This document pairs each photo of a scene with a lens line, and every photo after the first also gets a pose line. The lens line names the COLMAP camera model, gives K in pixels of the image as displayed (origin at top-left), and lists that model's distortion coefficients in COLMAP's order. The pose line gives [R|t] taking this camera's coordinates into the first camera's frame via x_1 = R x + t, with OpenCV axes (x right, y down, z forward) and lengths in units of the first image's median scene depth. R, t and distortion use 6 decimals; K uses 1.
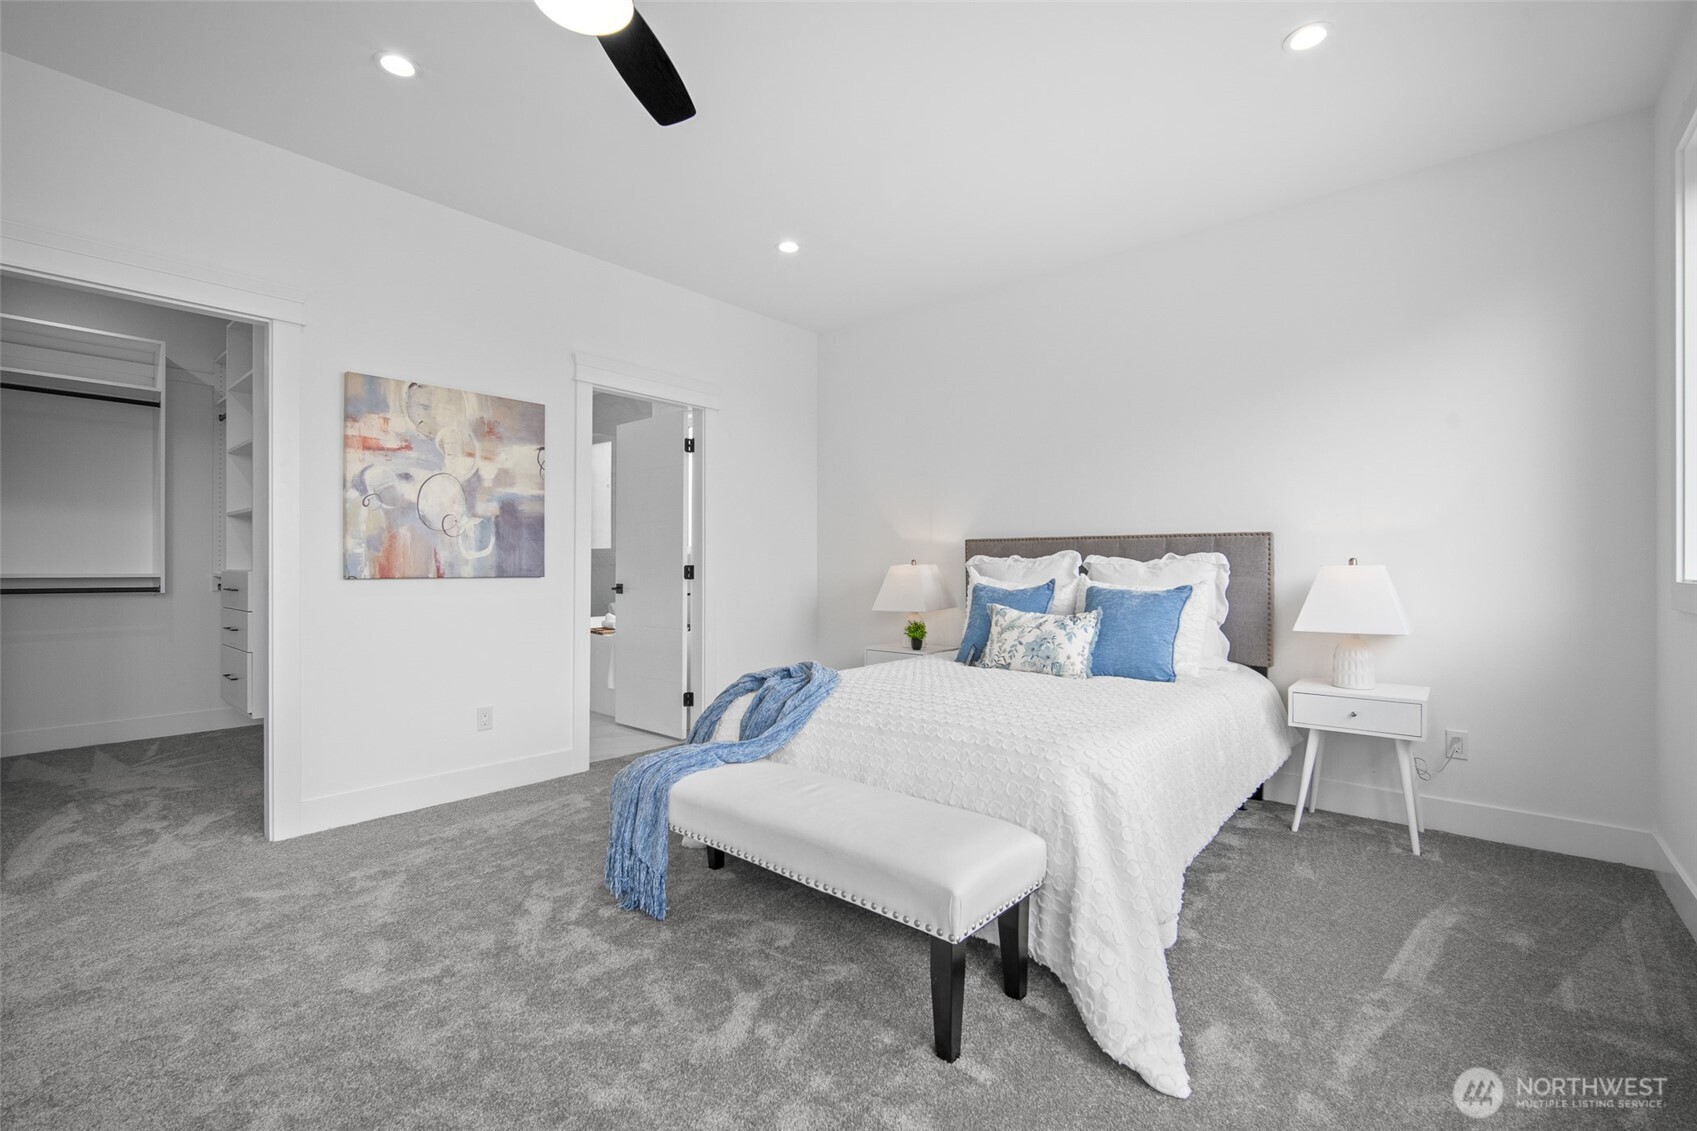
lens RADIAL K [[740.3, 0, 848.5], [0, 740.3, 565.5], [0, 0, 1]] dist [-0.002827, -0.000214]
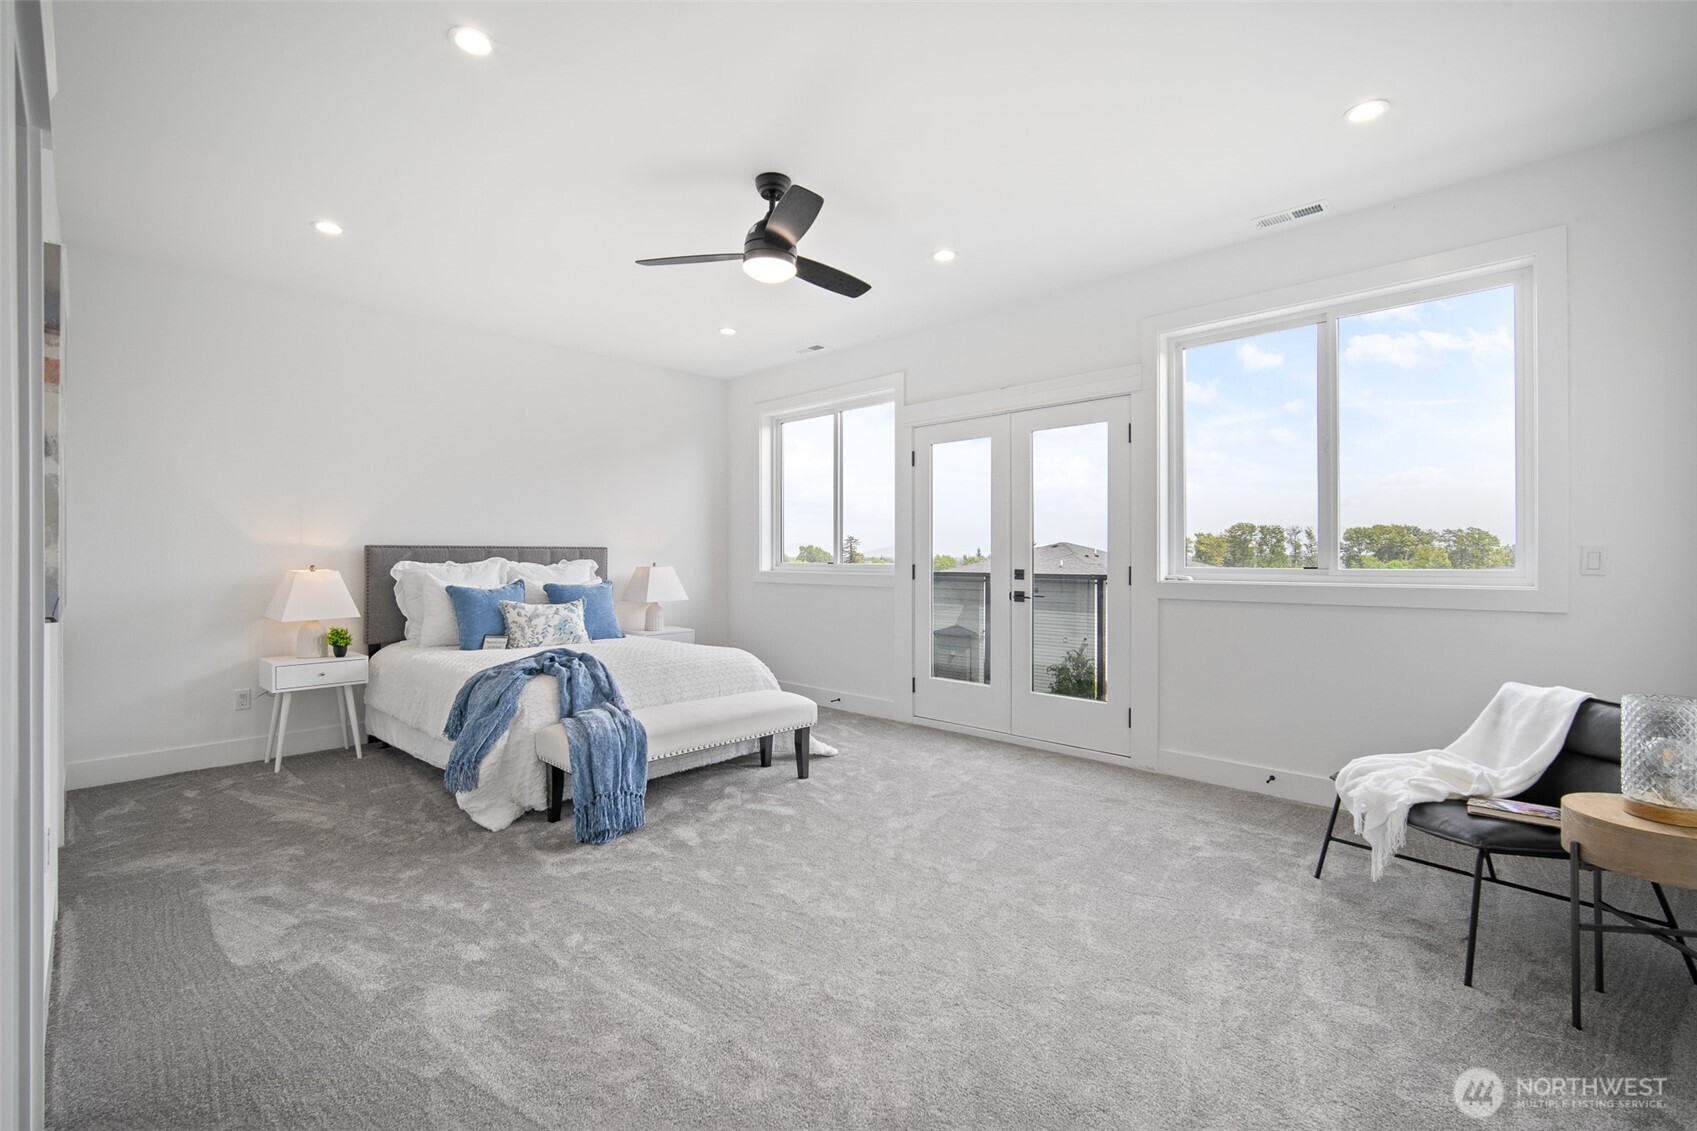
lens RADIAL K [[738.9, 0, 862.1], [0, 738.9, 554.4], [0, 0, 1]] dist [-0.003607, 0.000480]
pose [[0.053746, 0.002627, 0.998551, -1.086376], [0.002633, 0.999993, -0.002772, -0.022397], [-0.998551, 0.002778, 0.053739, 0.337868]]
